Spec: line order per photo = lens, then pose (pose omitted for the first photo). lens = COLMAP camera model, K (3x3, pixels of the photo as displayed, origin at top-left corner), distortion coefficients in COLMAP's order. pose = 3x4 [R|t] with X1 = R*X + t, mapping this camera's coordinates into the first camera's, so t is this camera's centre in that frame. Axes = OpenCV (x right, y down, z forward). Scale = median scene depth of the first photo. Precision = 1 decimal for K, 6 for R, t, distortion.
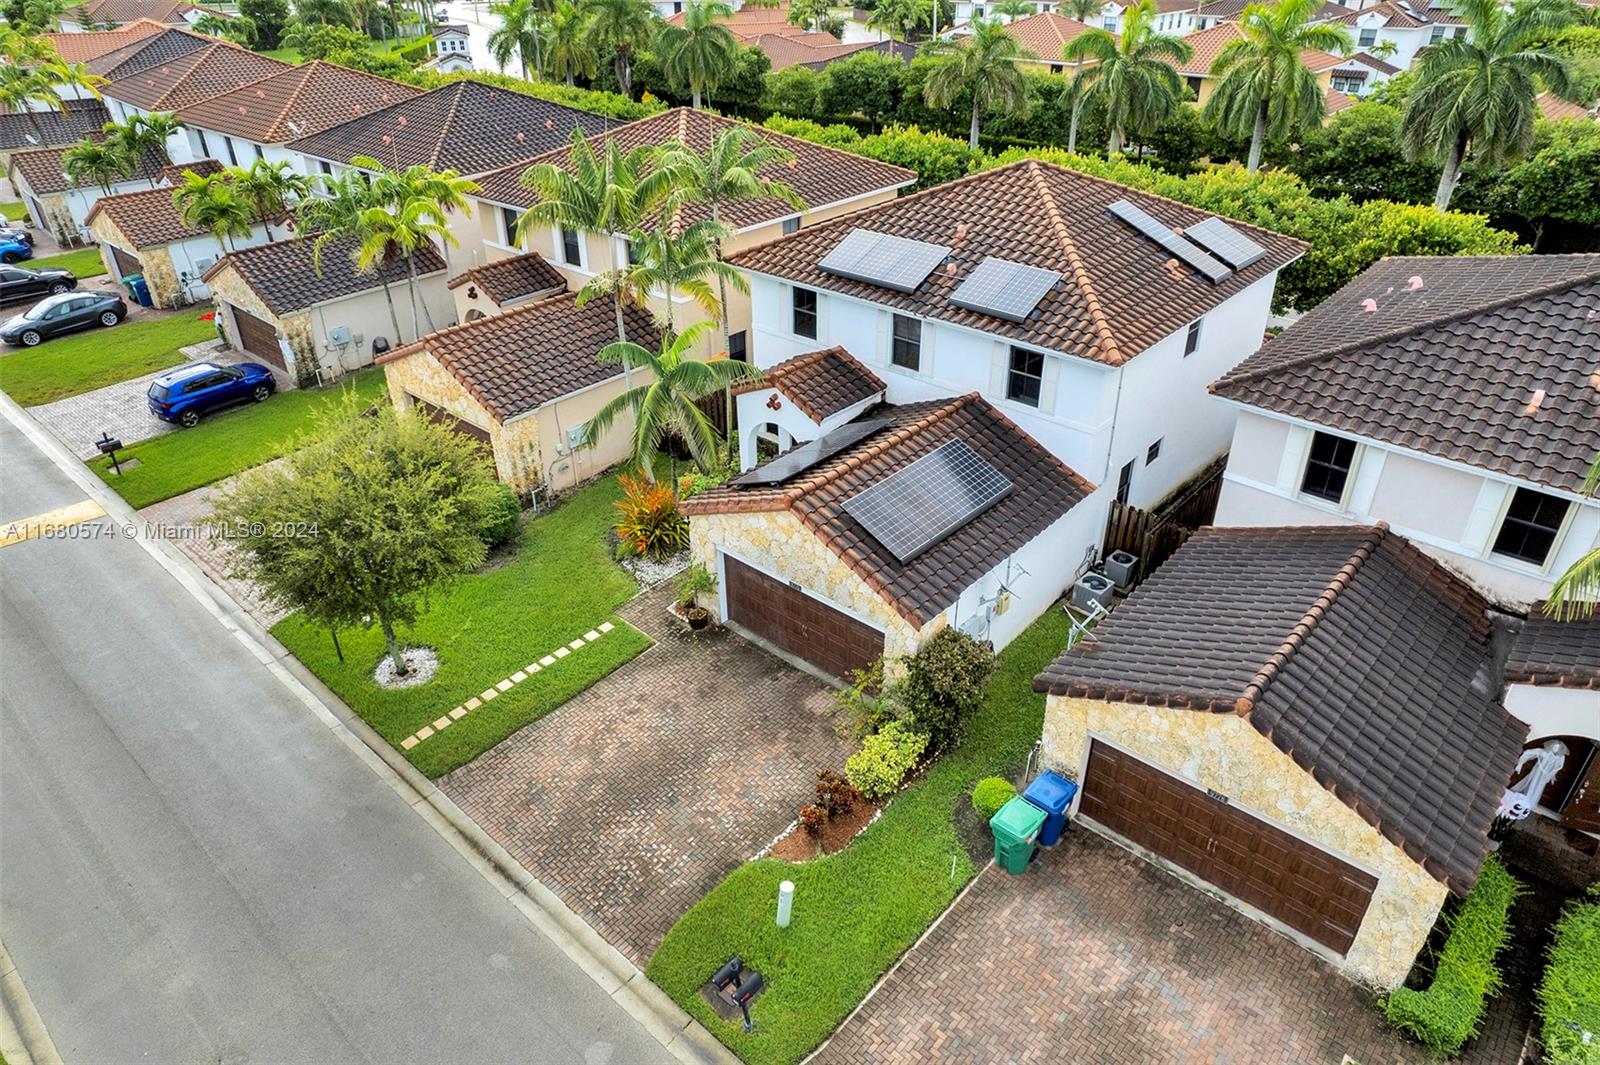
lens RADIAL K [[1013.0, 0, 802.0], [0, 1013.0, 531.0], [0, 0, 1]] dist [-0.004418, 0.015063]
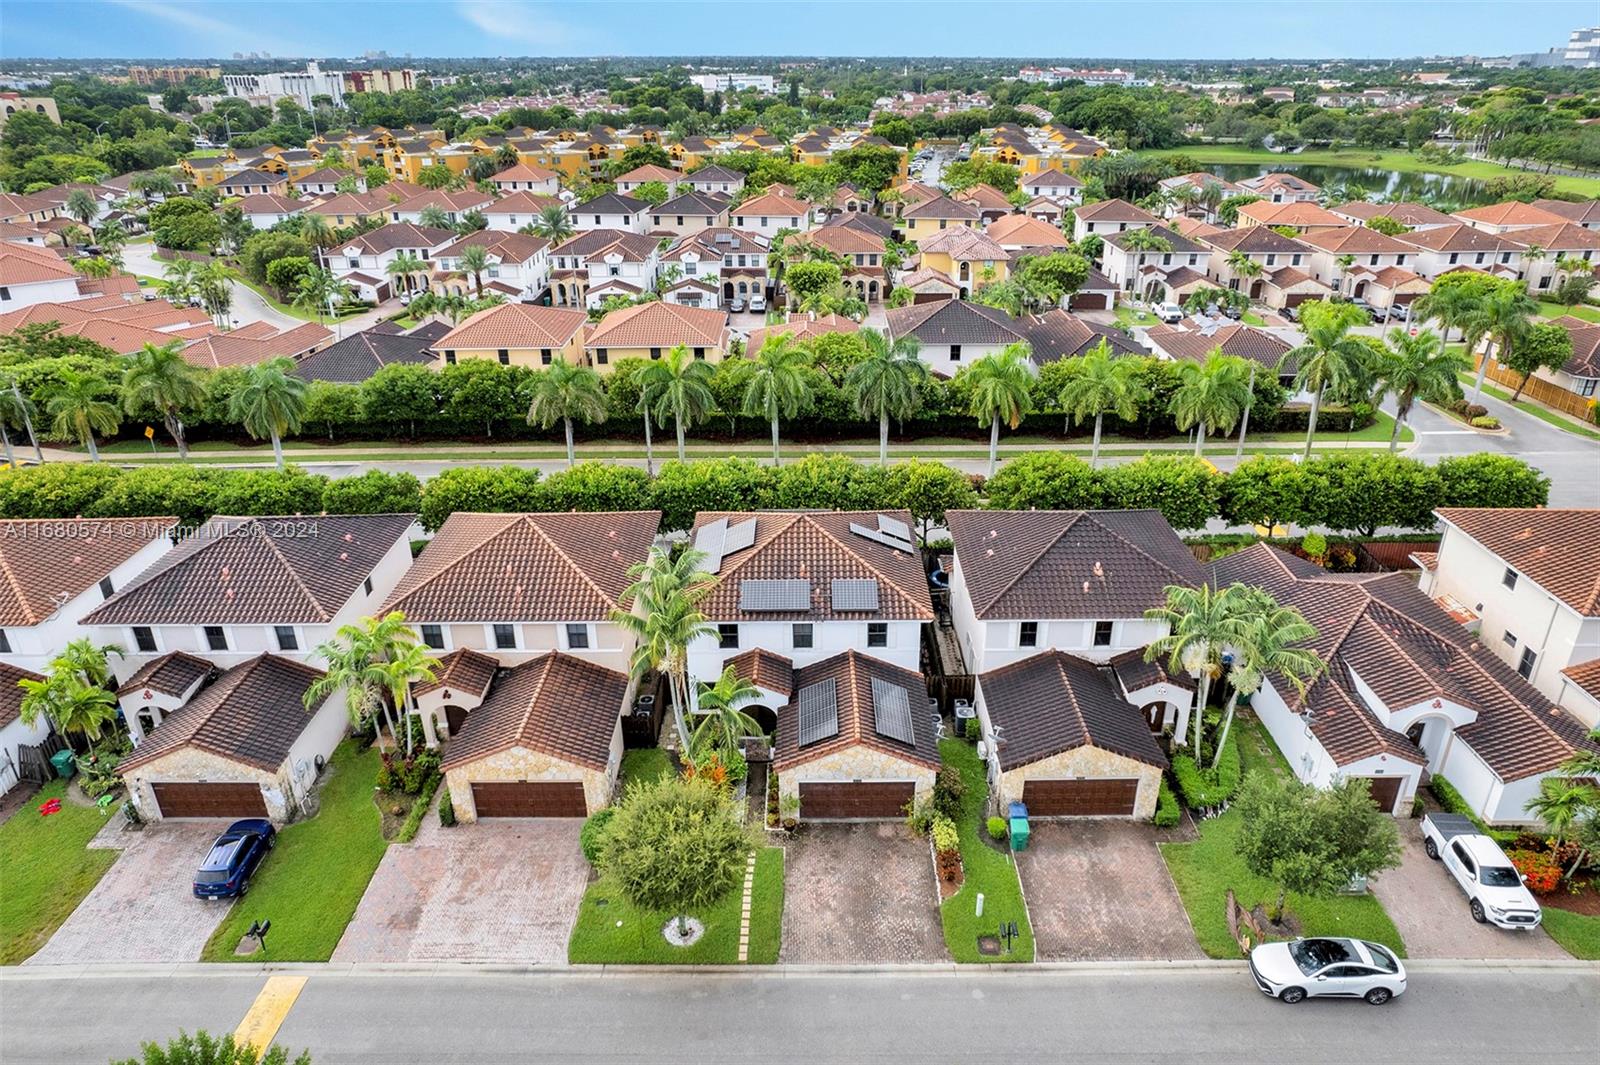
lens RADIAL K [[1013.0, 0, 799.4], [0, 1013.0, 534.8], [0, 0, 1]] dist [-0.004418, 0.015063]
pose [[0.761103, -0.291918, 0.579229, -1.194458], [0.355885, 0.934524, 0.003346, -0.479725], [-0.542280, 0.203592, 0.815158, -0.686654]]
